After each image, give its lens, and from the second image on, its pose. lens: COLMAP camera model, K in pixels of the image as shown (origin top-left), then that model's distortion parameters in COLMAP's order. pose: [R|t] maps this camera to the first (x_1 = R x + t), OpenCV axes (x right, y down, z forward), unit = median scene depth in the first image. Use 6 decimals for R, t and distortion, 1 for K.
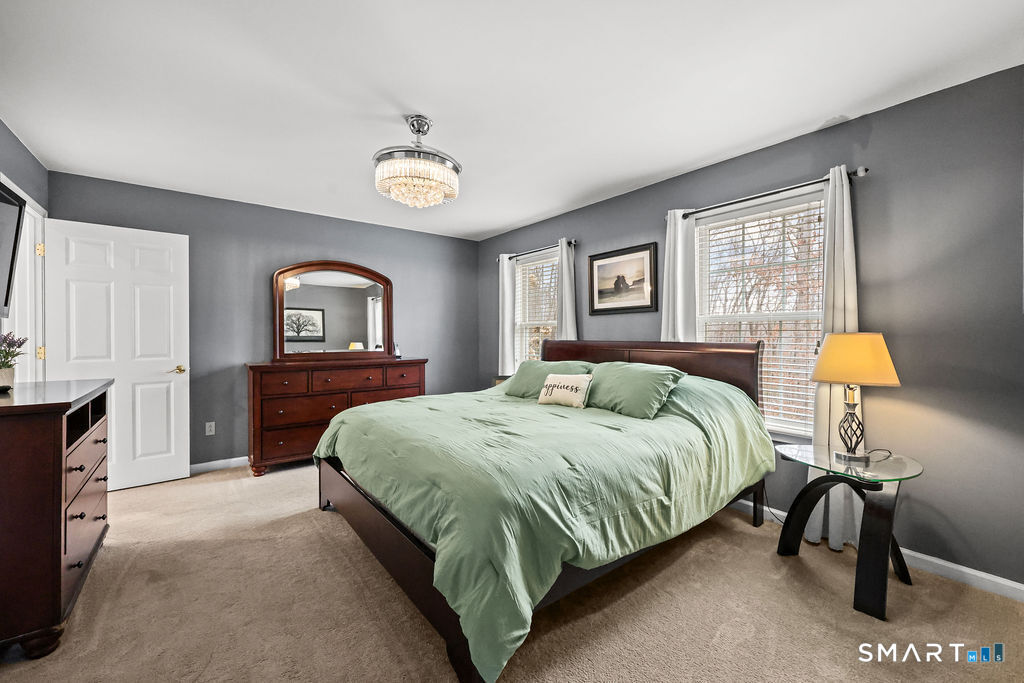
lens RADIAL K [[411.5, 0, 509.9], [0, 411.5, 338.0], [0, 0, 1]] dist [-0.001365, 0.000179]
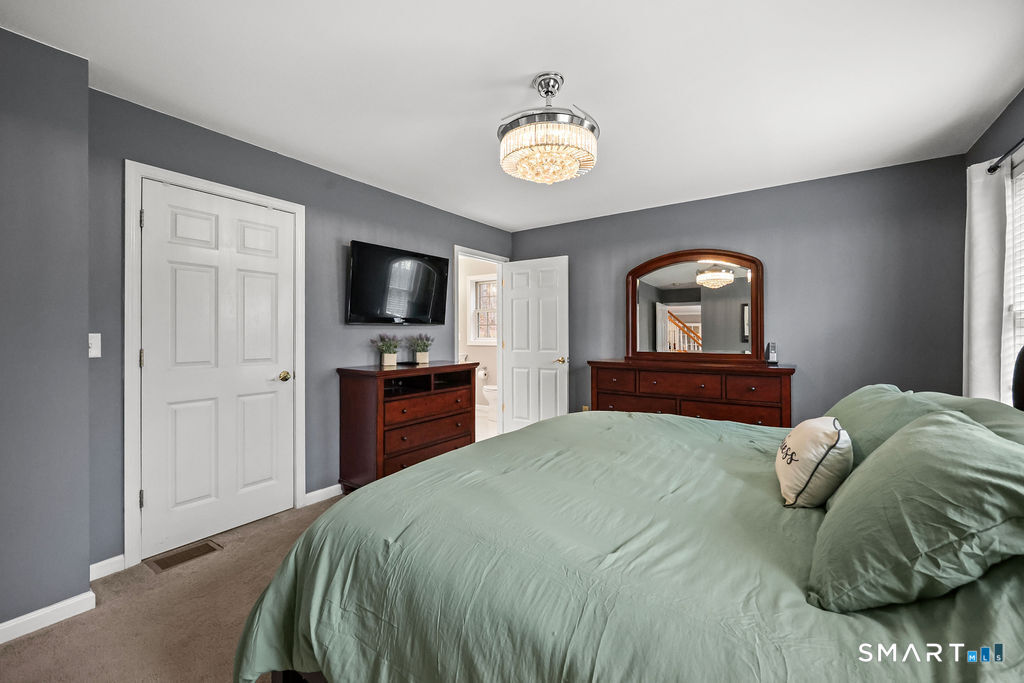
lens RADIAL K [[411.5, 0, 516.5], [0, 411.5, 340.9], [0, 0, 1]] dist [-0.001365, 0.000179]
pose [[0.312583, 0.014831, -0.949775, 0.499407], [-0.007328, 0.999886, 0.013202, -0.000702], [0.949862, 0.002834, 0.312656, 0.614942]]
